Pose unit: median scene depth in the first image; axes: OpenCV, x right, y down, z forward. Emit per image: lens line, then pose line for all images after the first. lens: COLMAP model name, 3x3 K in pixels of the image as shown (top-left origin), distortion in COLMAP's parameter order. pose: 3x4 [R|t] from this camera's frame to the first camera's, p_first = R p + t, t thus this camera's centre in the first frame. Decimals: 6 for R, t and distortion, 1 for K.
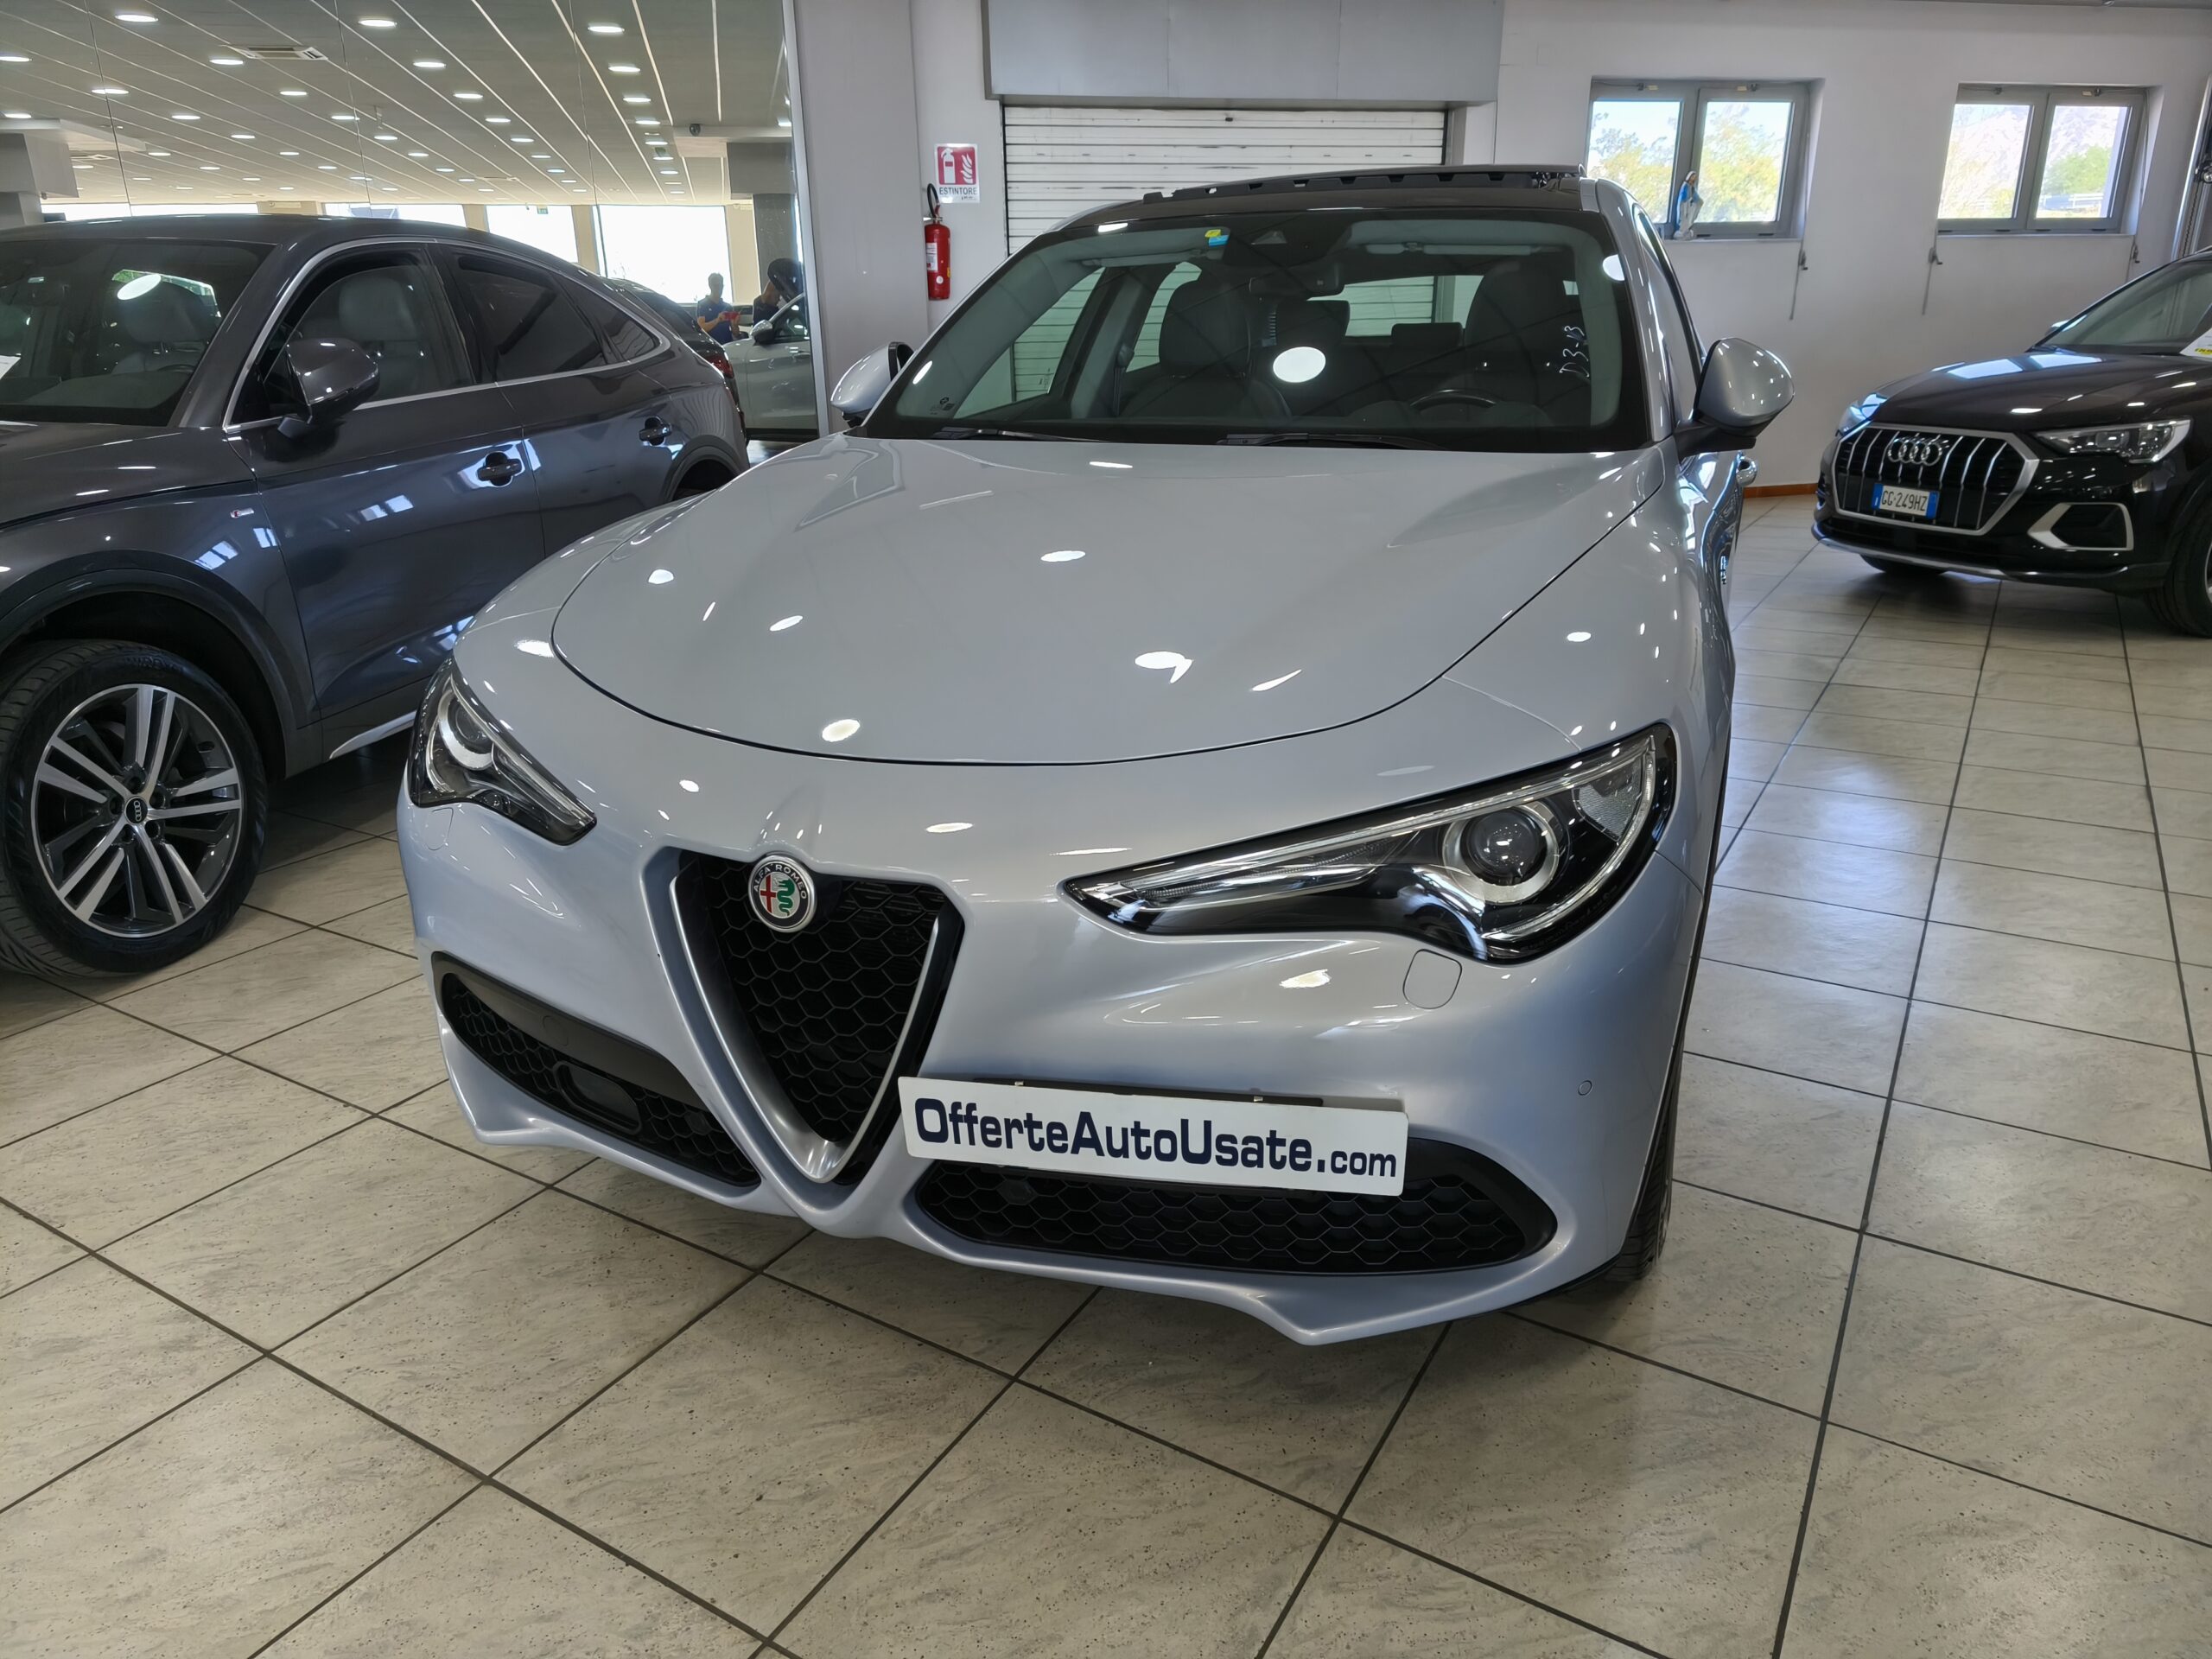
lens RADIAL K [[1461.3, 0, 1123.6], [0, 1461.3, 831.8], [0, 0, 1]] dist [0.057115, -0.043097]
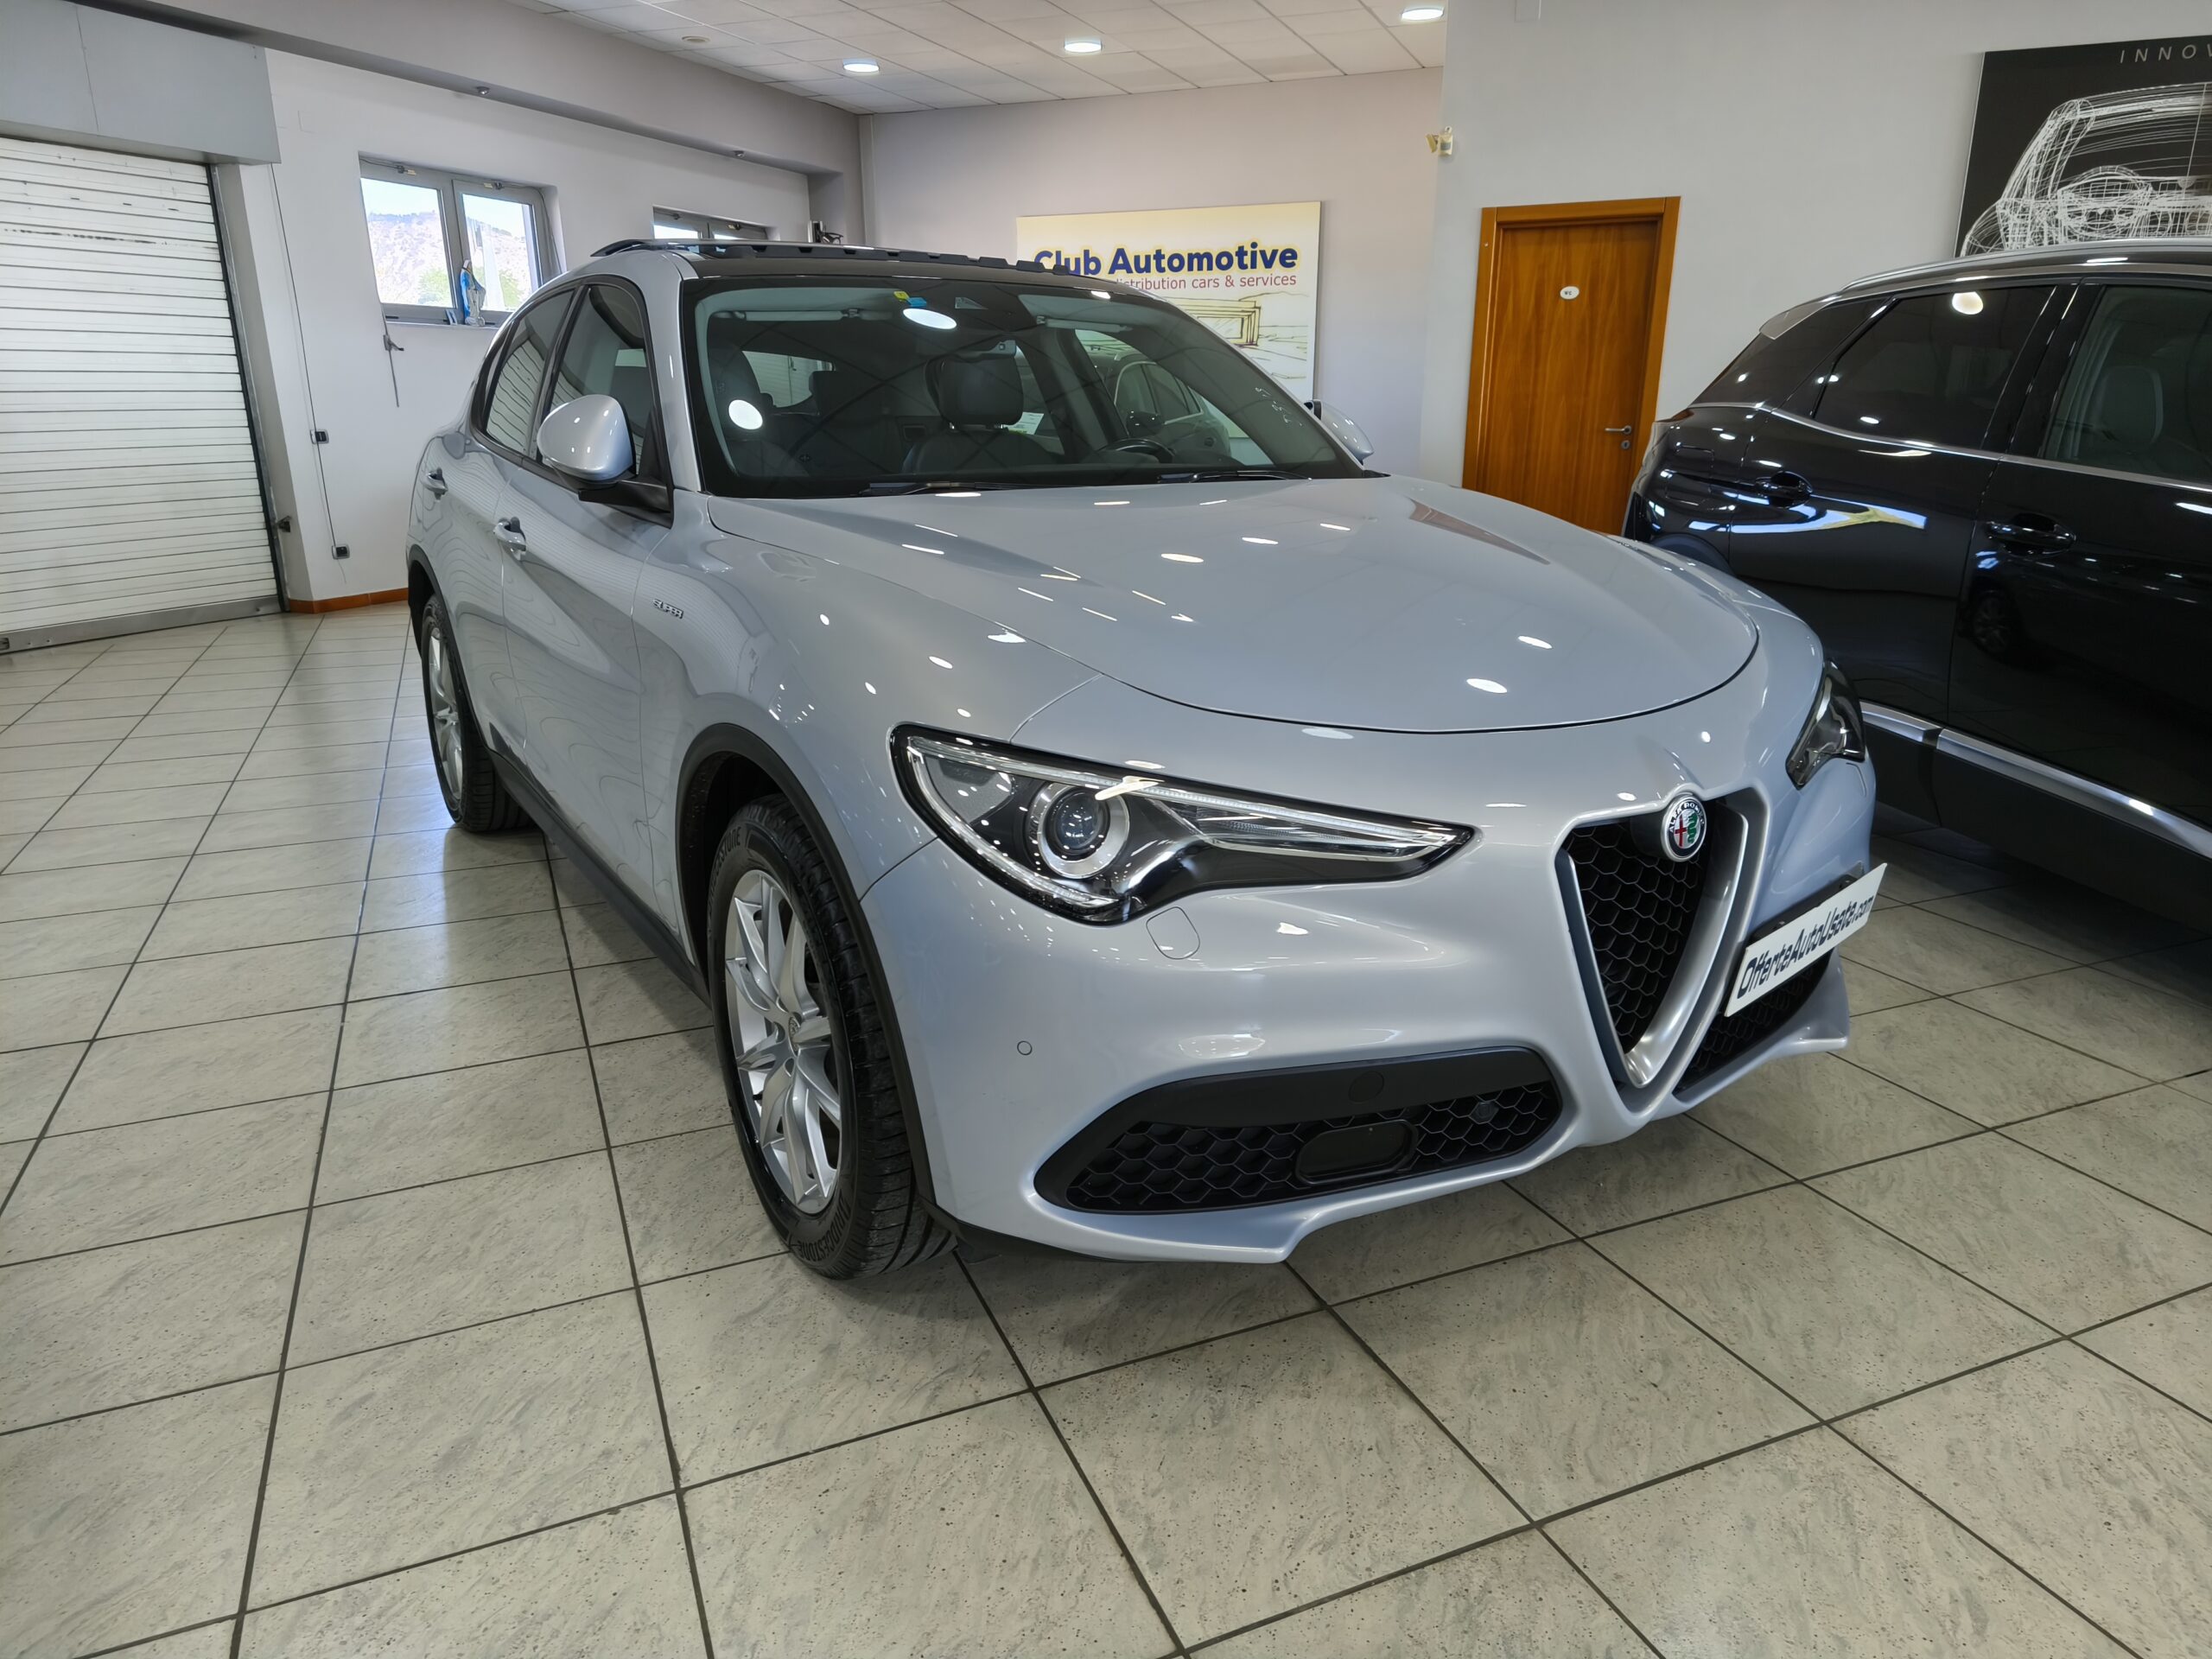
lens RADIAL K [[1461.3, 0, 1123.6], [0, 1461.3, 831.8], [0, 0, 1]] dist [0.057115, -0.043097]
pose [[0.578026, -0.218148, 0.786319, -0.371919], [0.264435, 0.961681, 0.072411, -0.041928], [-0.771985, 0.166075, 0.613562, 0.159989]]
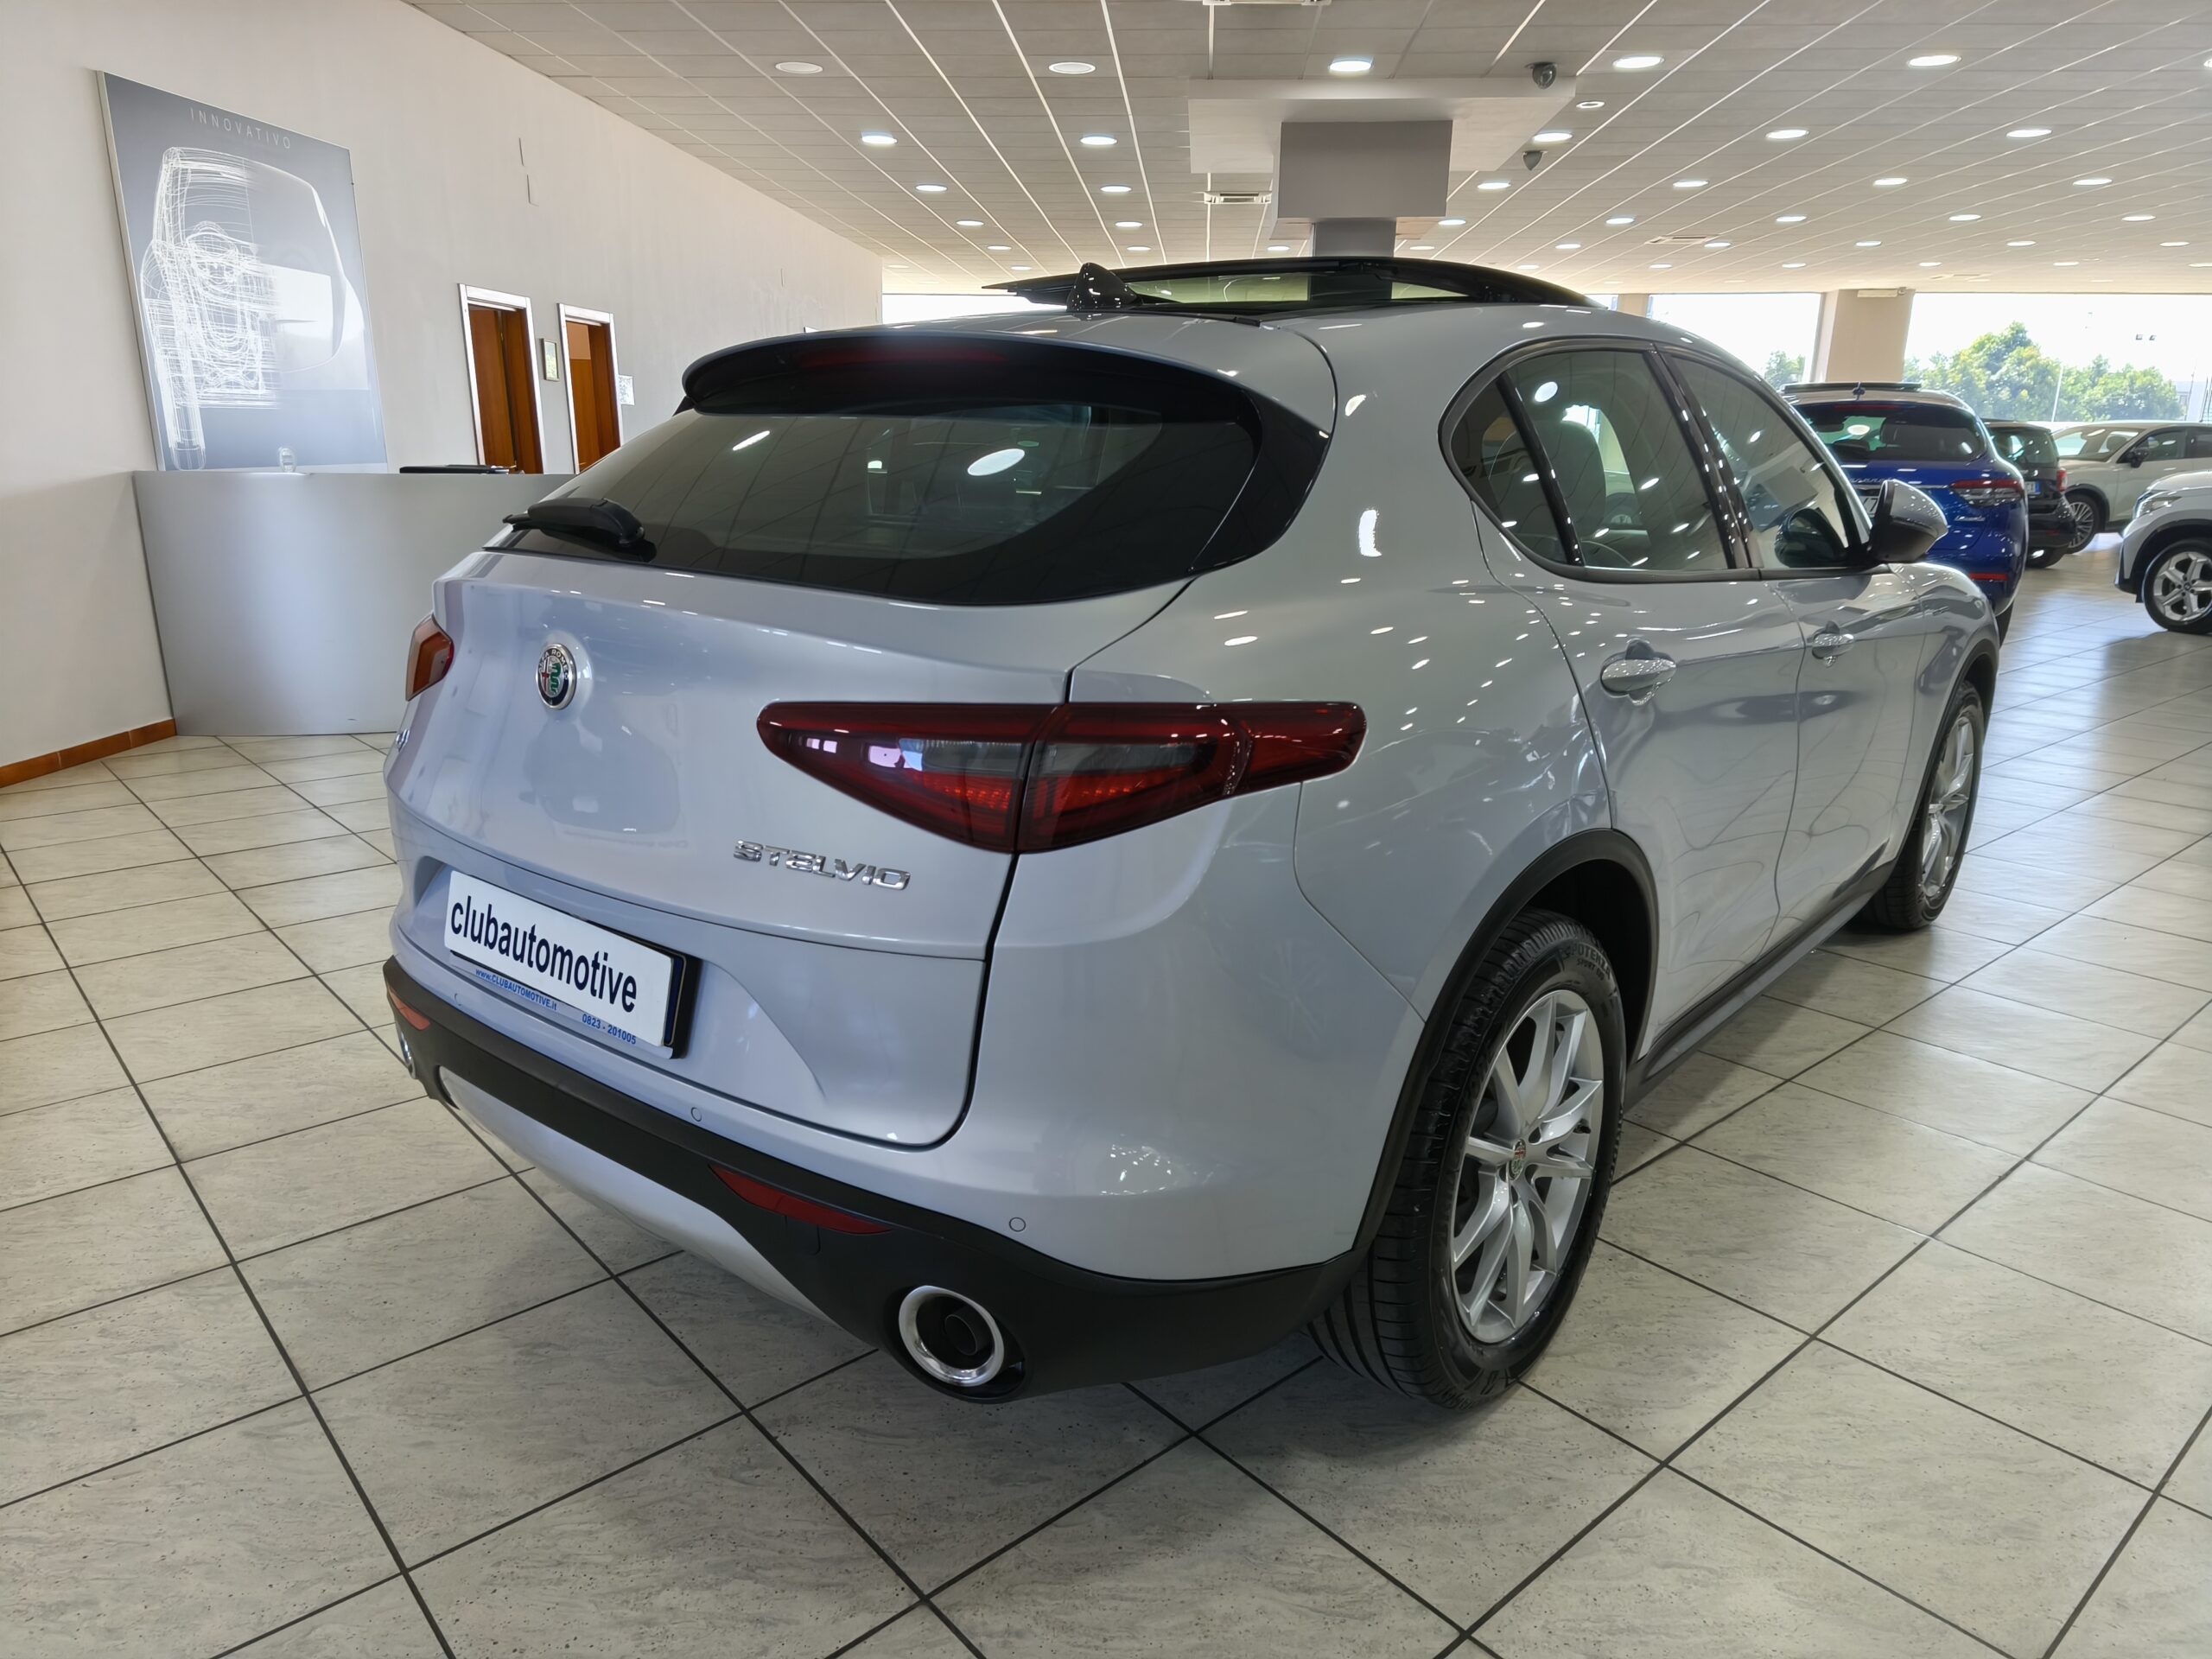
lens RADIAL K [[1461.3, 0, 1123.6], [0, 1461.3, 831.8], [0, 0, 1]] dist [0.057115, -0.043097]
pose [[-0.954450, -0.069547, 0.290152, -0.000871], [0.108031, 0.825925, 0.553333, -0.387242], [-0.278127, 0.559474, -0.780791, 1.067525]]
